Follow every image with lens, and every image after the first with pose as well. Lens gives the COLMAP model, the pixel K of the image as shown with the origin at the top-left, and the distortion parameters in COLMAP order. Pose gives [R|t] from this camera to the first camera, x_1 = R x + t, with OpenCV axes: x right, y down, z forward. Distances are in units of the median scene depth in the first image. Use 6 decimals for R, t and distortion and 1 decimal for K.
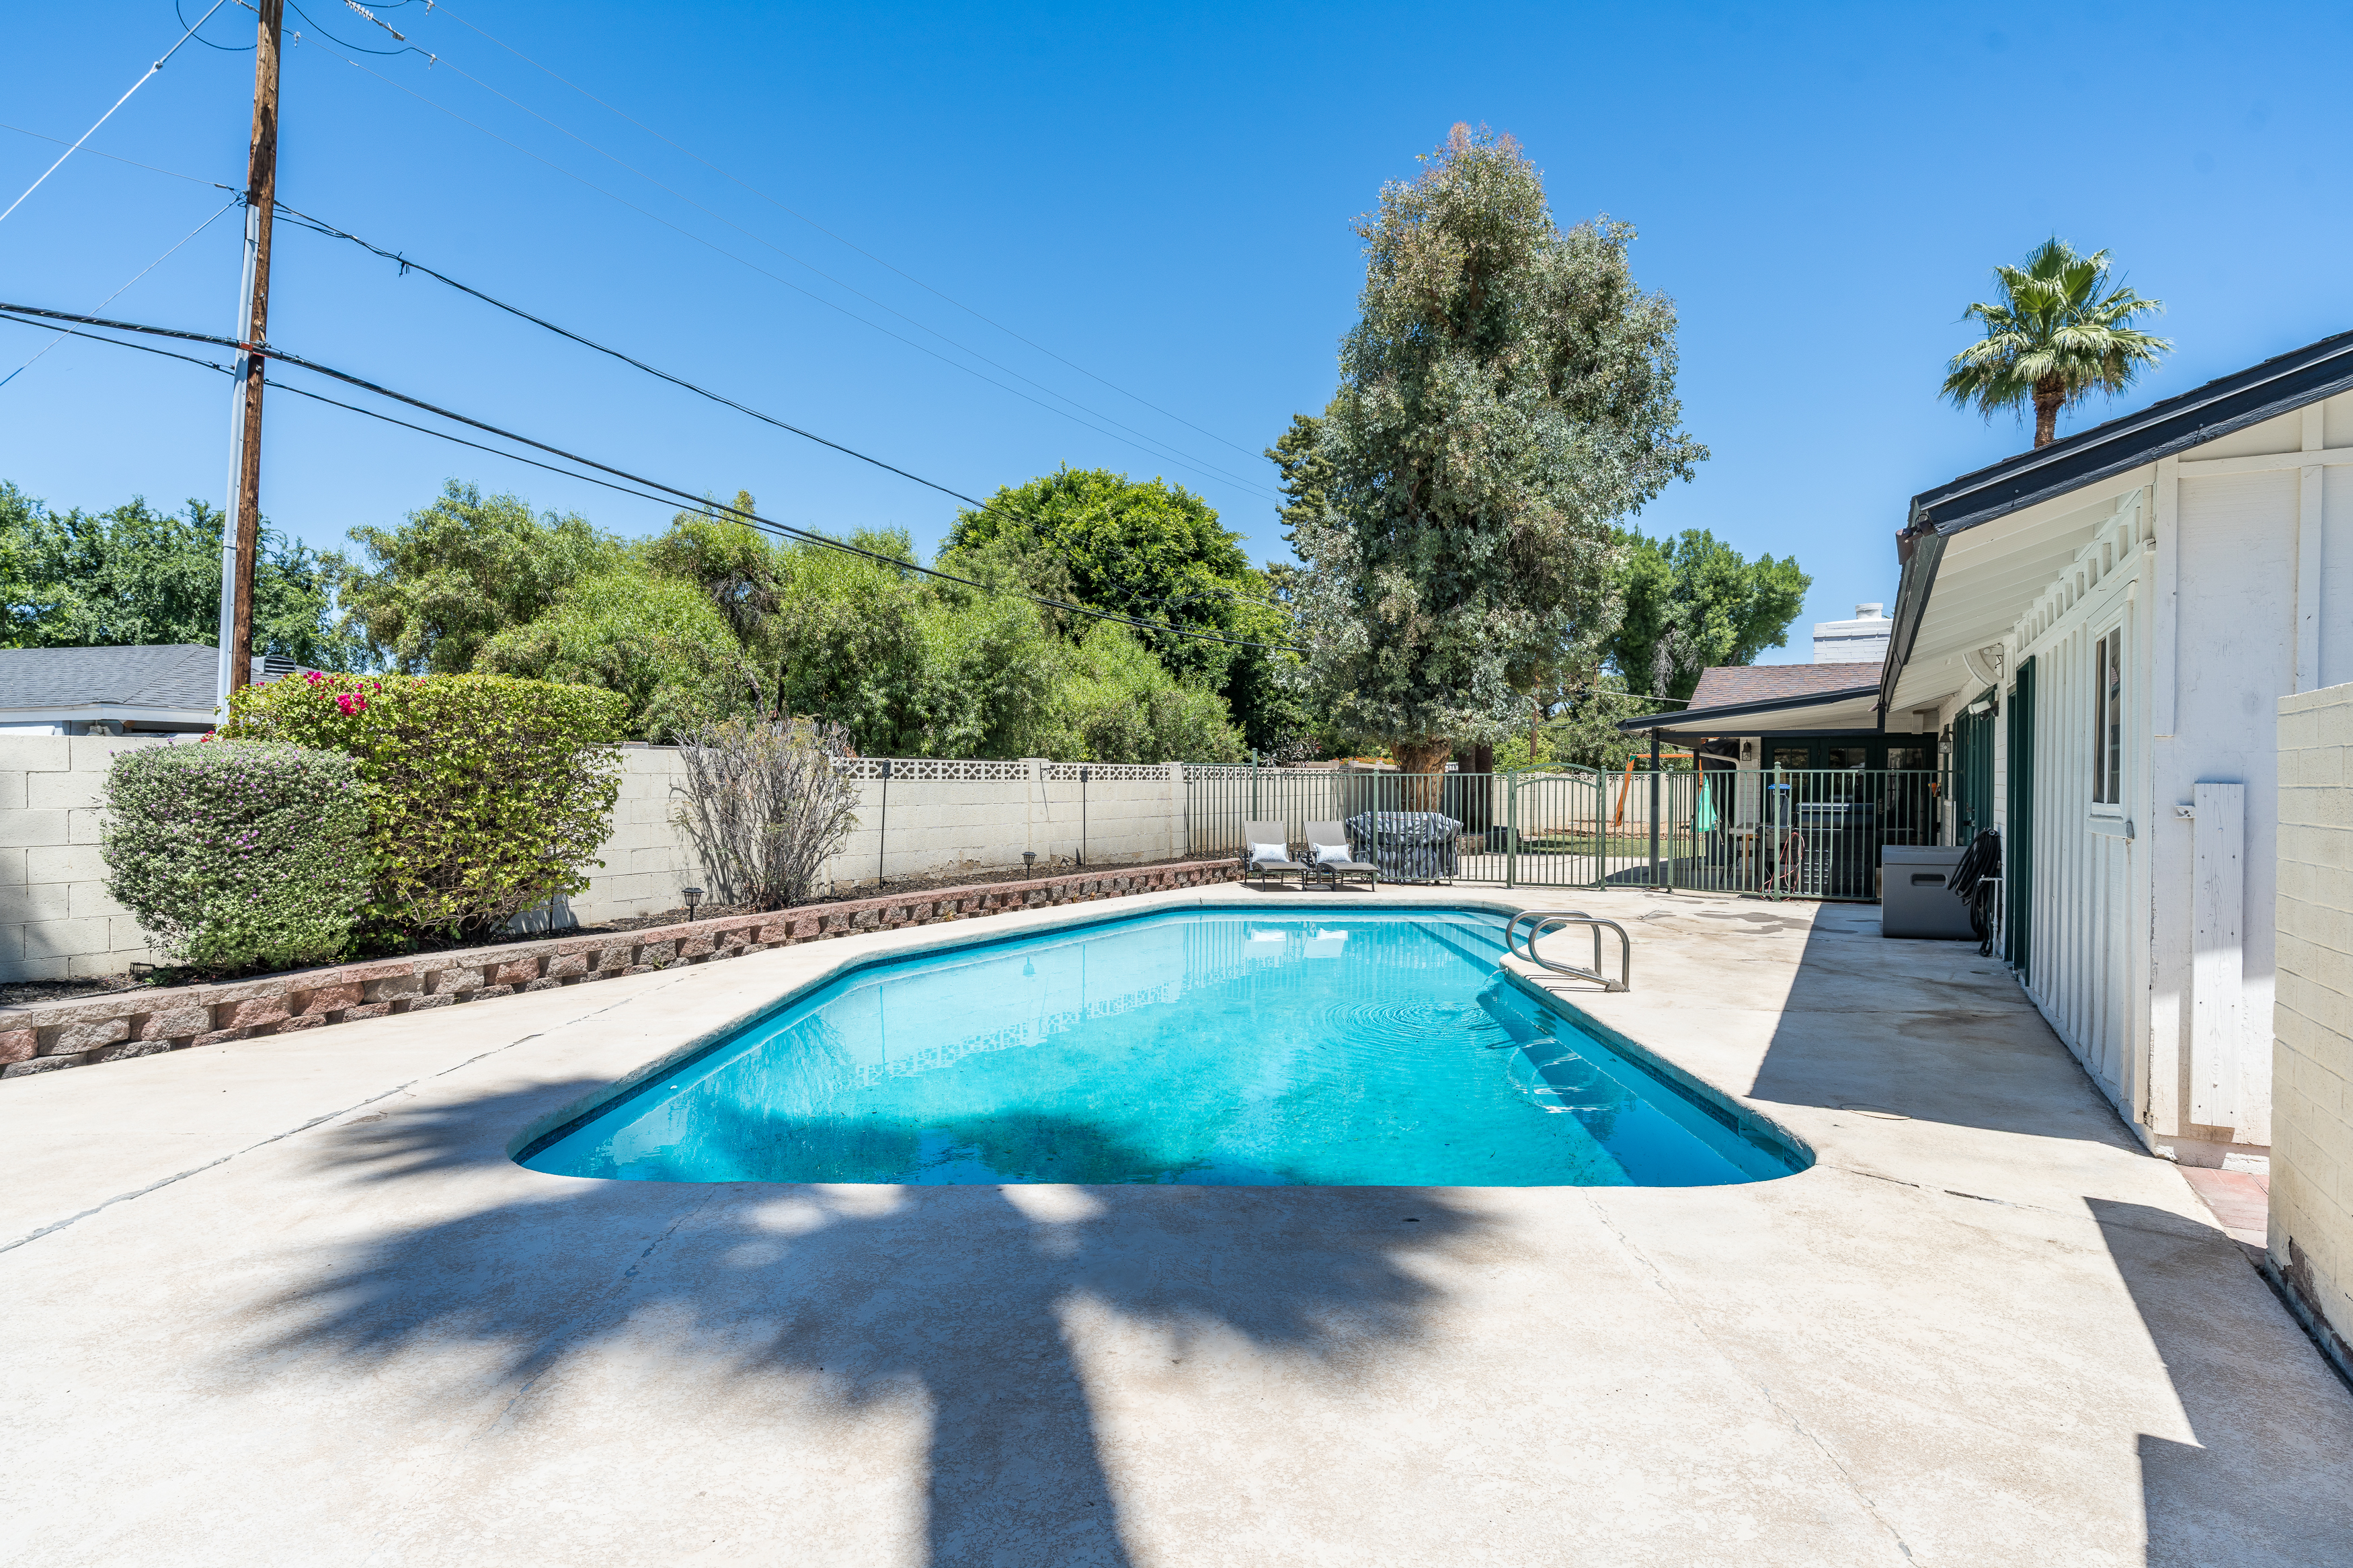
lens RADIAL K [[1312.9, 0, 1176.5], [0, 1312.9, 784.0], [0, 0, 1]] dist [-0.001840, -0.000379]
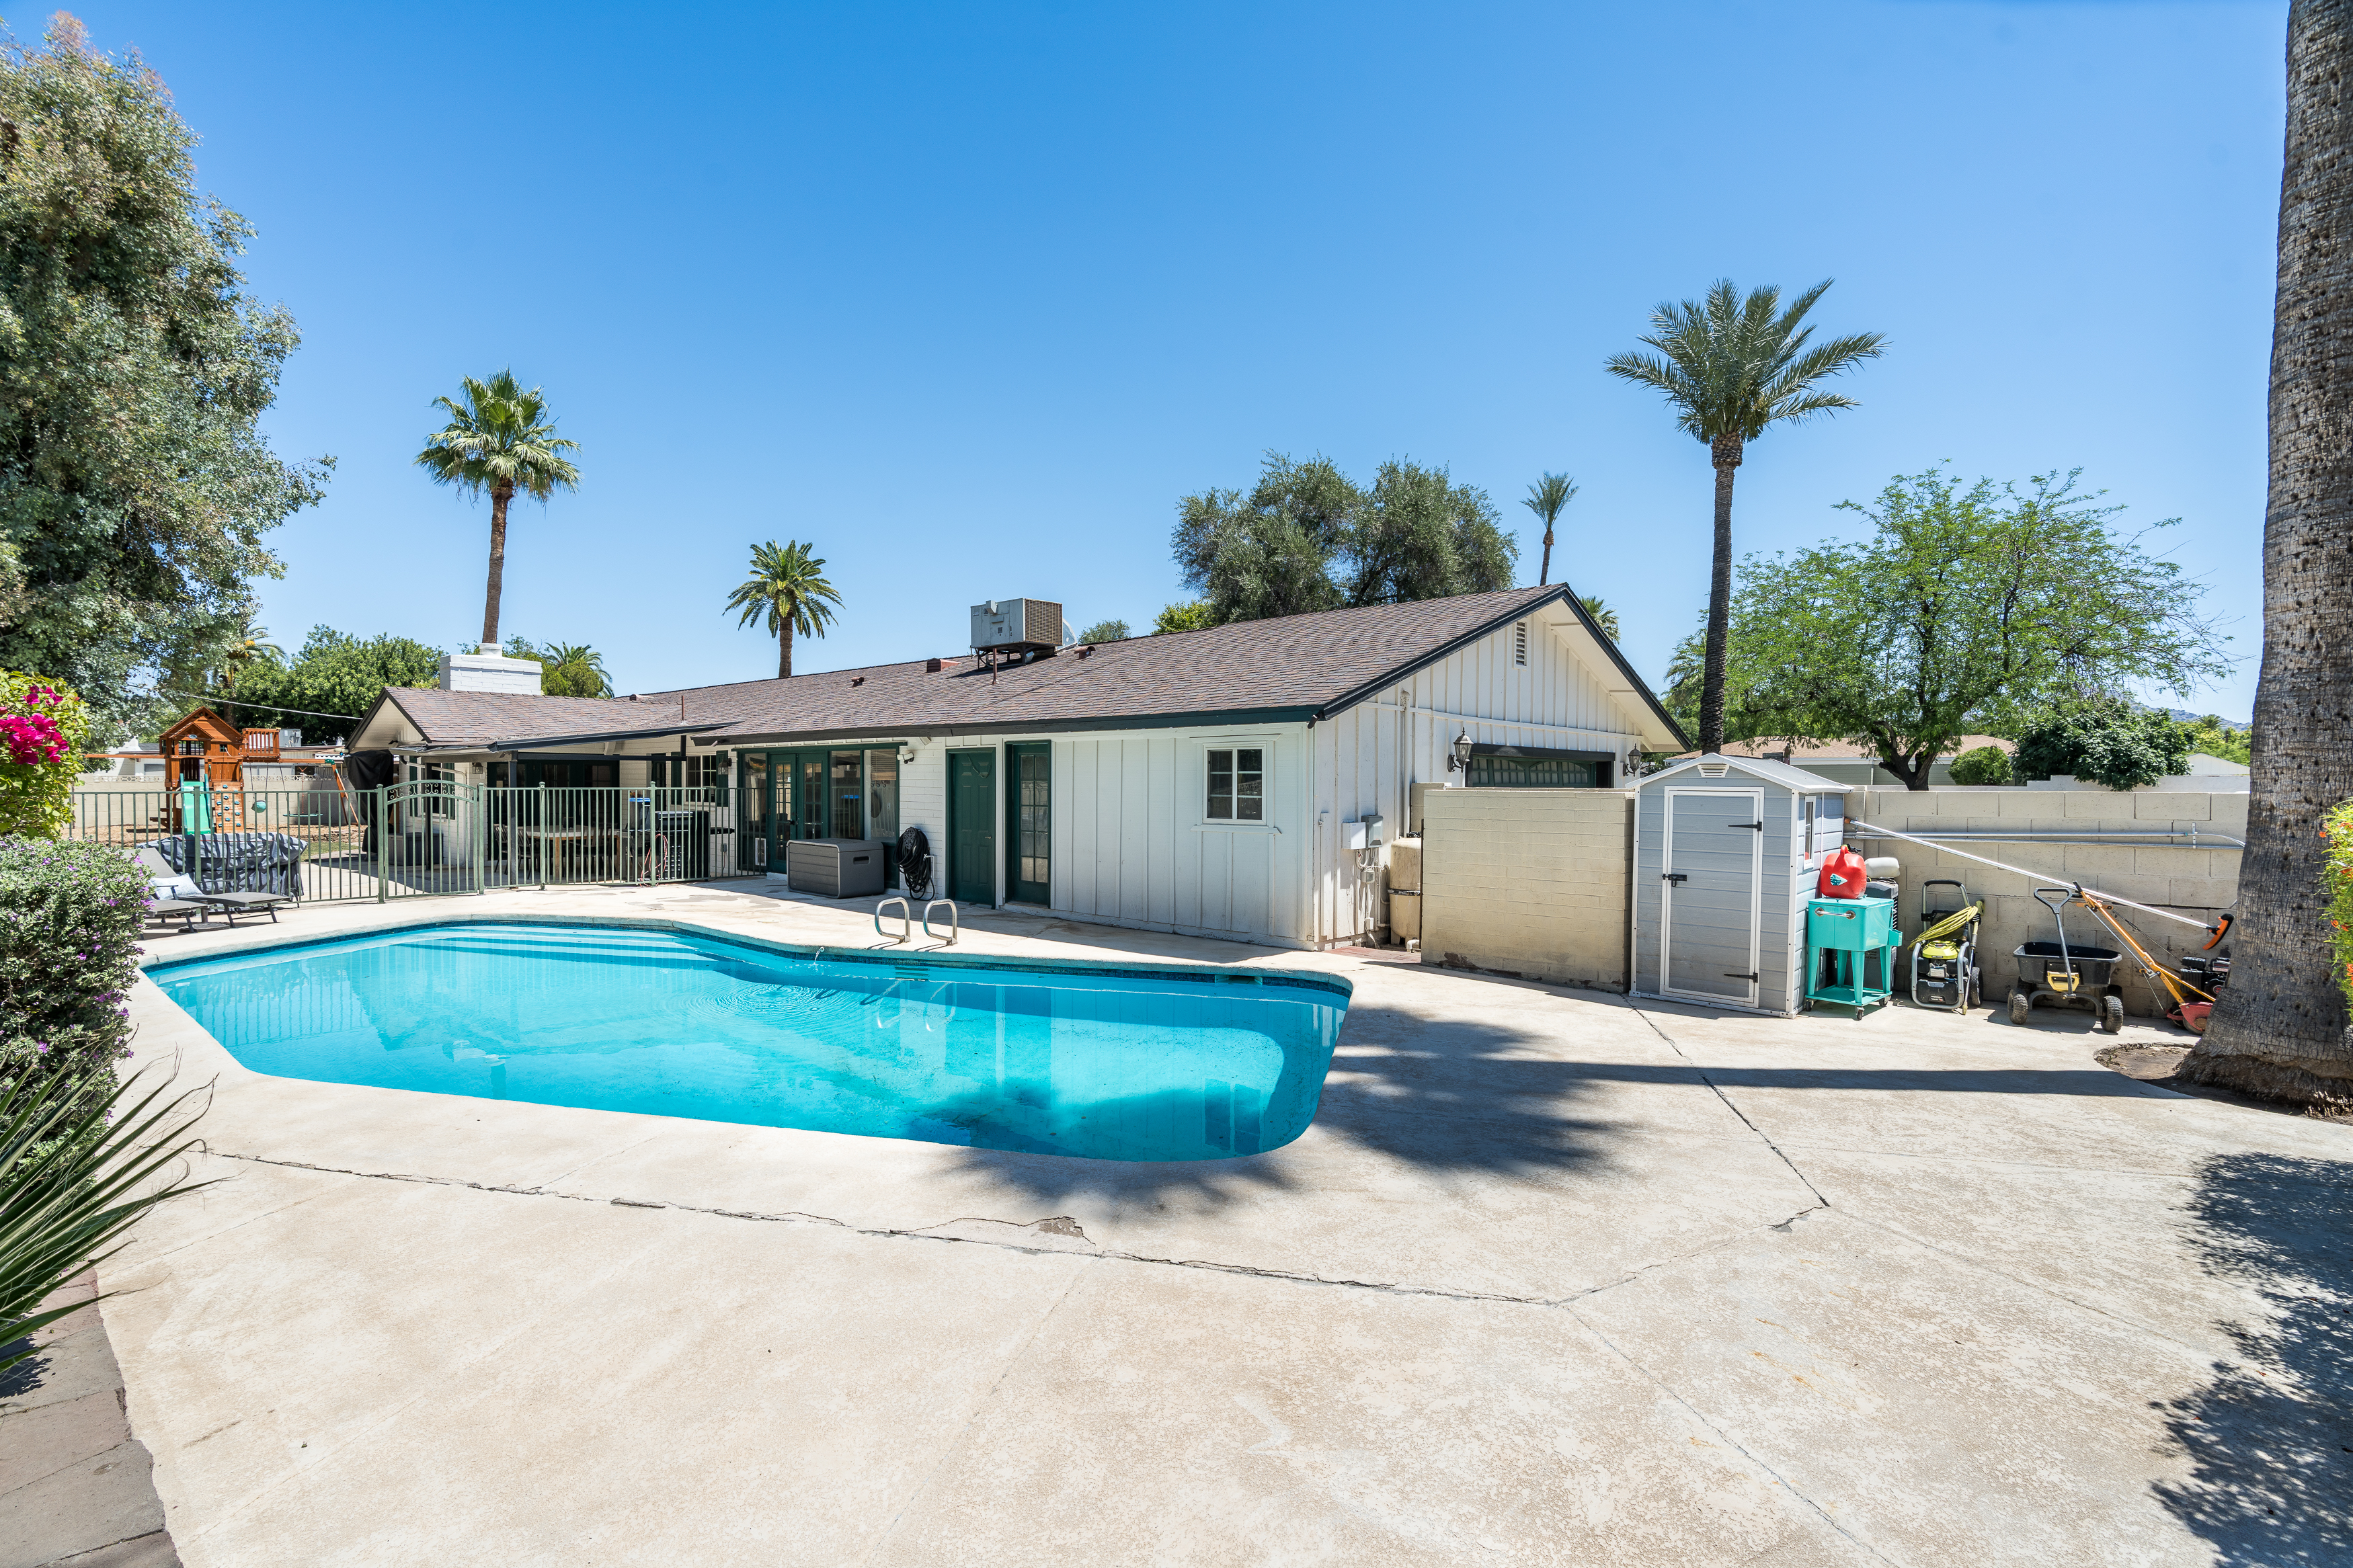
lens RADIAL K [[1047.1, 0, 1165.3], [0, 1047.1, 792.7], [0, 0, 1]] dist [-0.011870, 0.000336]
pose [[0.225559, -0.015099, 0.974113, -0.286941], [-0.003219, 0.999863, 0.016243, -0.015420], [-0.974224, -0.006800, 0.225479, 0.162284]]
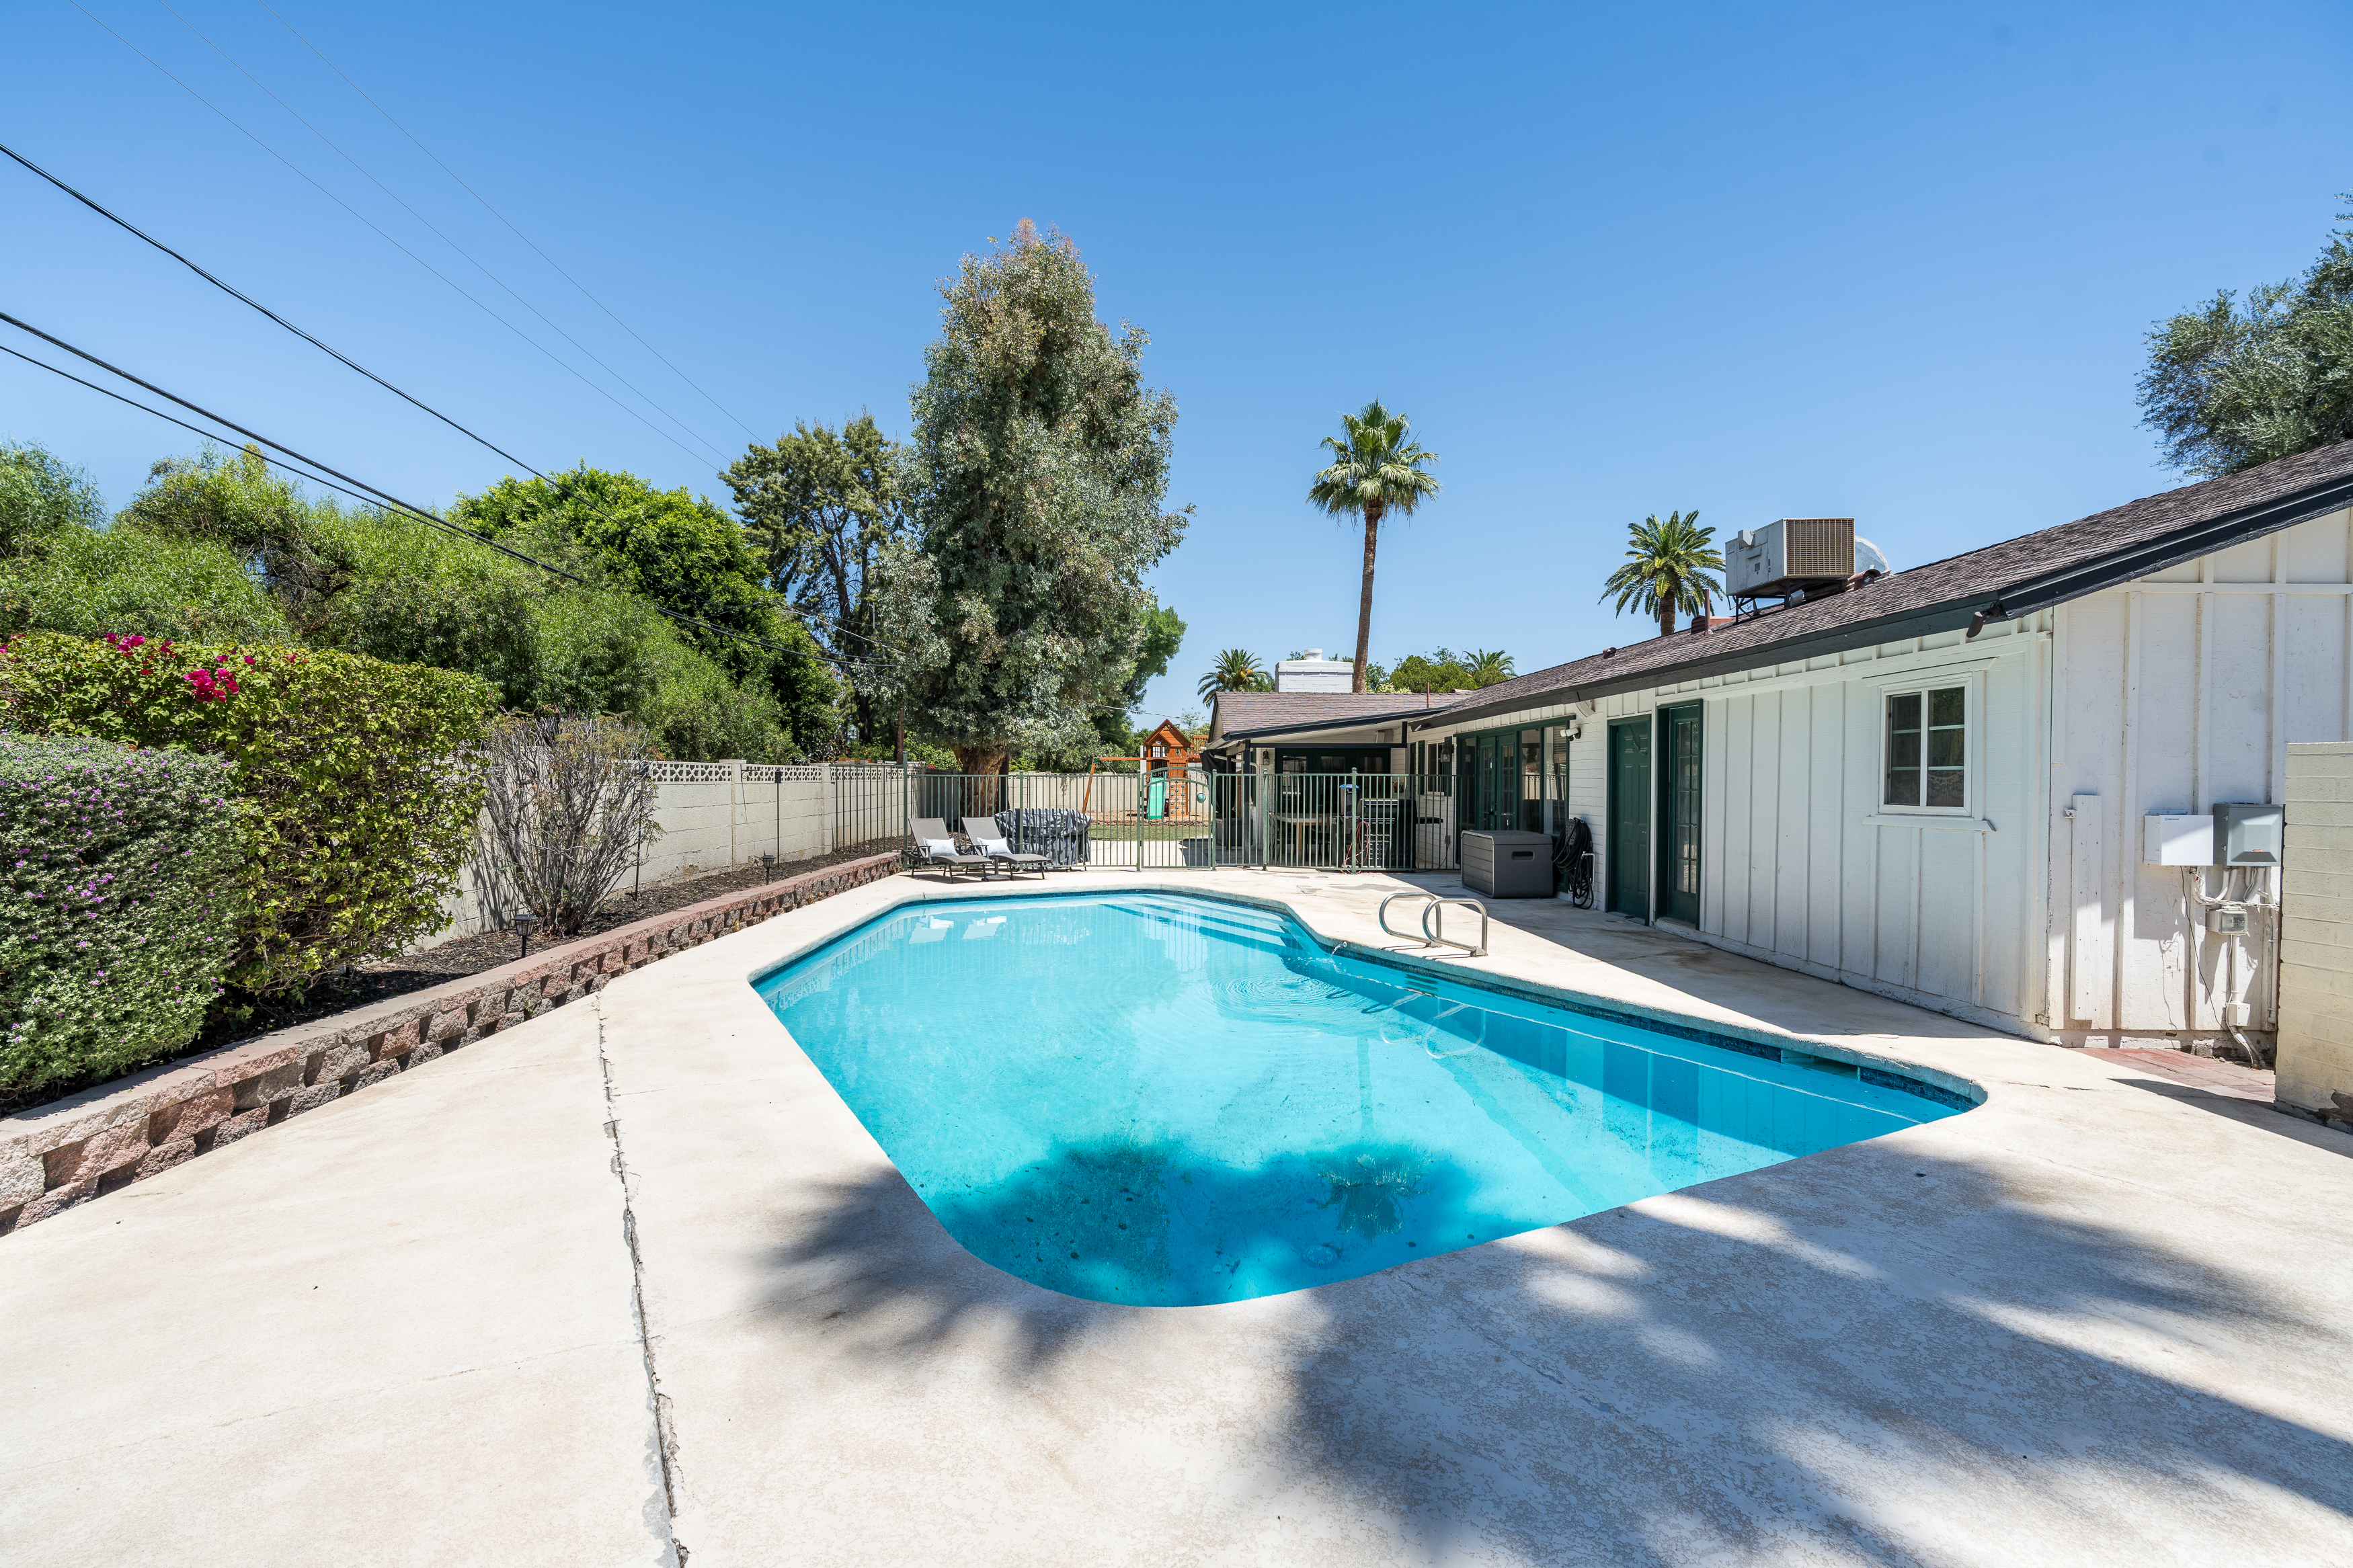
lens RADIAL K [[1097.3, 0, 1174.0], [0, 1097.3, 790.0], [0, 0, 1]] dist [-0.014571, 0.007191]
pose [[0.875292, -0.004194, 0.483577, -0.146520], [-0.000801, 0.999948, 0.010122, -0.003569], [-0.483594, -0.009247, 0.875243, 0.078964]]
